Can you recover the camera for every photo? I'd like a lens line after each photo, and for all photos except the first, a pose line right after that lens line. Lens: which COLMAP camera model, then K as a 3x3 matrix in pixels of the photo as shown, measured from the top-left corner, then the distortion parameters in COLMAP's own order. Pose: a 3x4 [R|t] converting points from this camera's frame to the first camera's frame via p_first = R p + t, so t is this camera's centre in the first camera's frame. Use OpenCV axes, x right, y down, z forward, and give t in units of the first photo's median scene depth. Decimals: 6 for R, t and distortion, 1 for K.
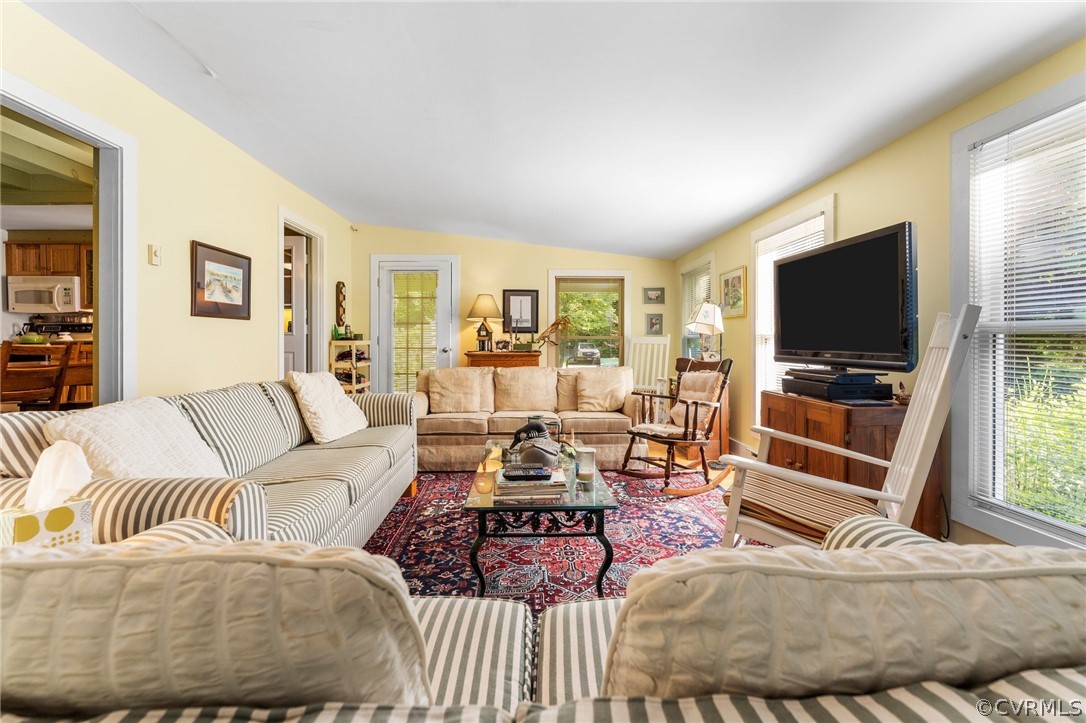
lens RADIAL K [[461.2, 0, 547.2], [0, 461.2, 340.1], [0, 0, 1]] dist [-0.000348, -0.000522]
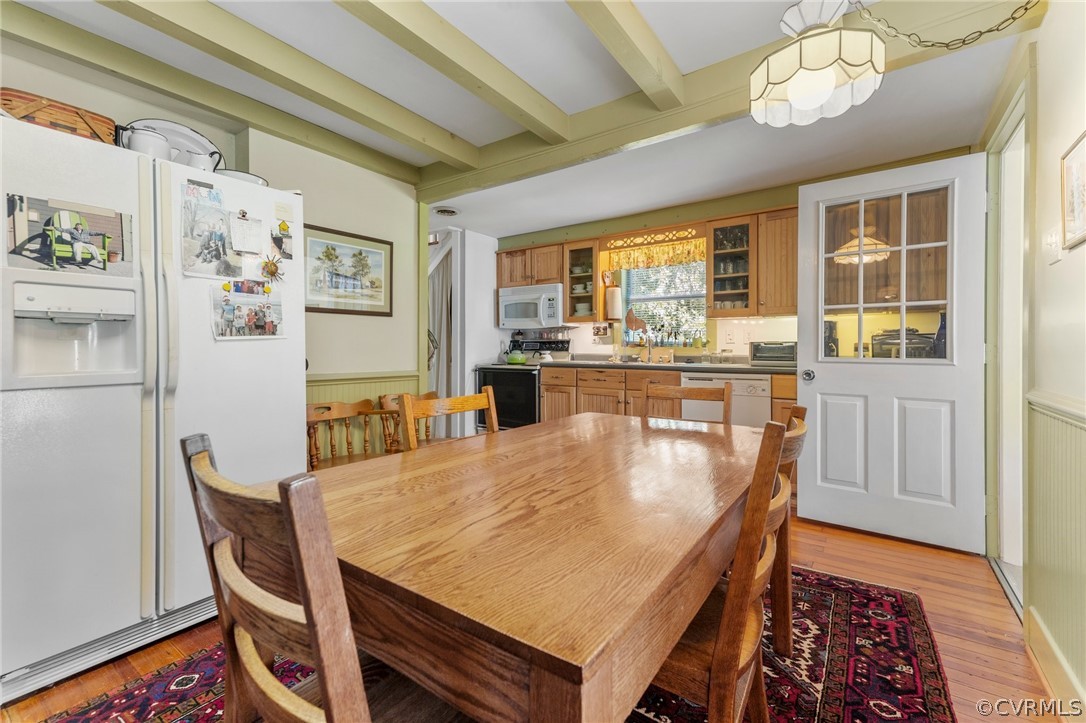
lens RADIAL K [[461.2, 0, 539.0], [0, 461.2, 349.6], [0, 0, 1]] dist [-0.000348, -0.000522]
pose [[0.787125, 0.008848, -0.616730, -0.543731], [-0.006671, 0.999961, 0.005832, -0.024771], [0.616758, -0.000476, 0.787153, 0.331085]]
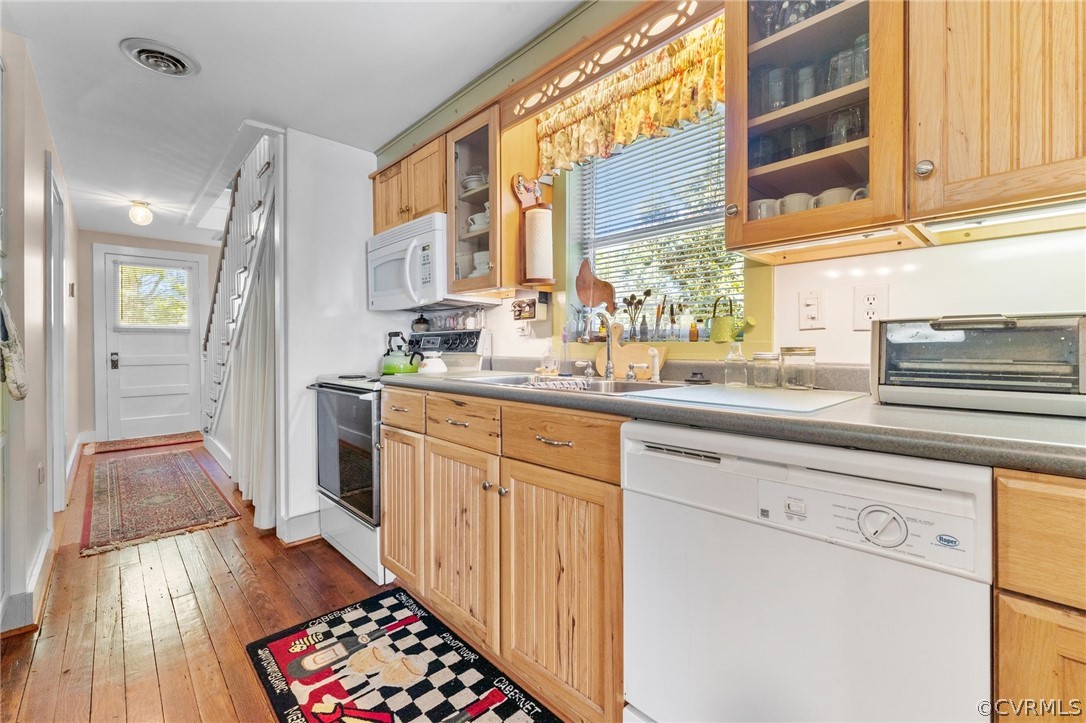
lens RADIAL K [[461.2, 0, 546.3], [0, 461.2, 350.4], [0, 0, 1]] dist [-0.000348, -0.000522]
pose [[0.657072, 0.008566, -0.753779, -0.657838], [-0.002980, 0.999957, 0.008767, -0.022759], [0.753822, -0.003514, 0.657069, 0.805911]]
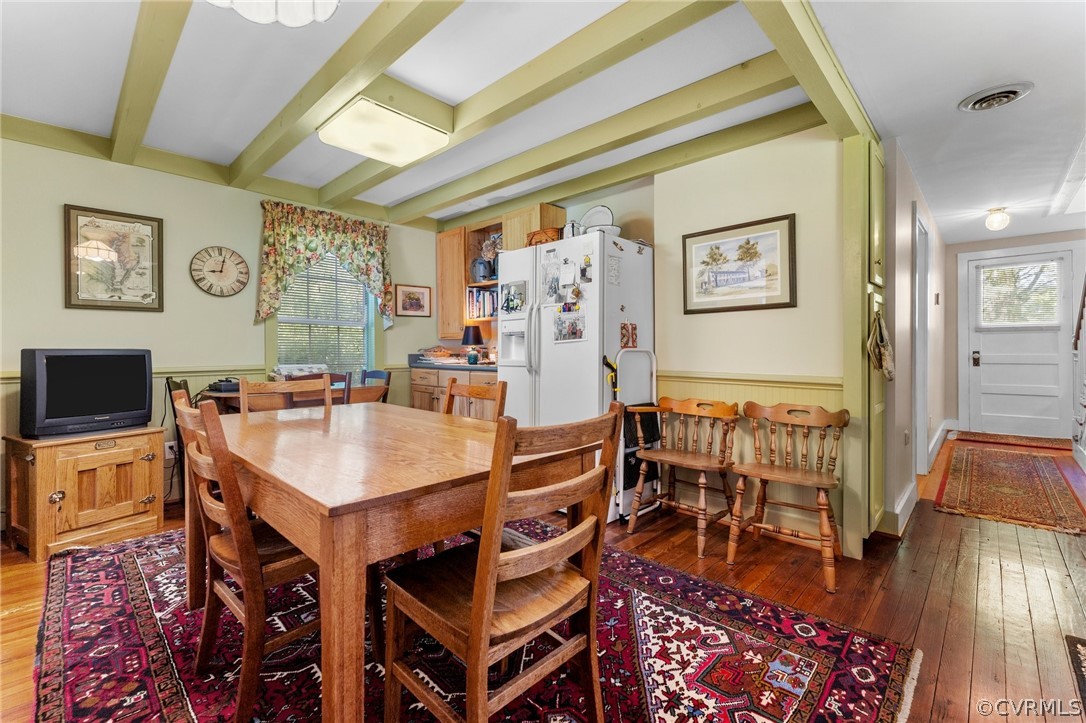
lens RADIAL K [[461.2, 0, 535.3], [0, 461.2, 351.8], [0, 0, 1]] dist [-0.000348, -0.000522]
pose [[-0.729734, 0.012639, -0.683615, -0.541508], [0.007262, 0.999916, 0.010735, -0.023730], [0.683693, 0.002869, -0.729764, 0.836230]]
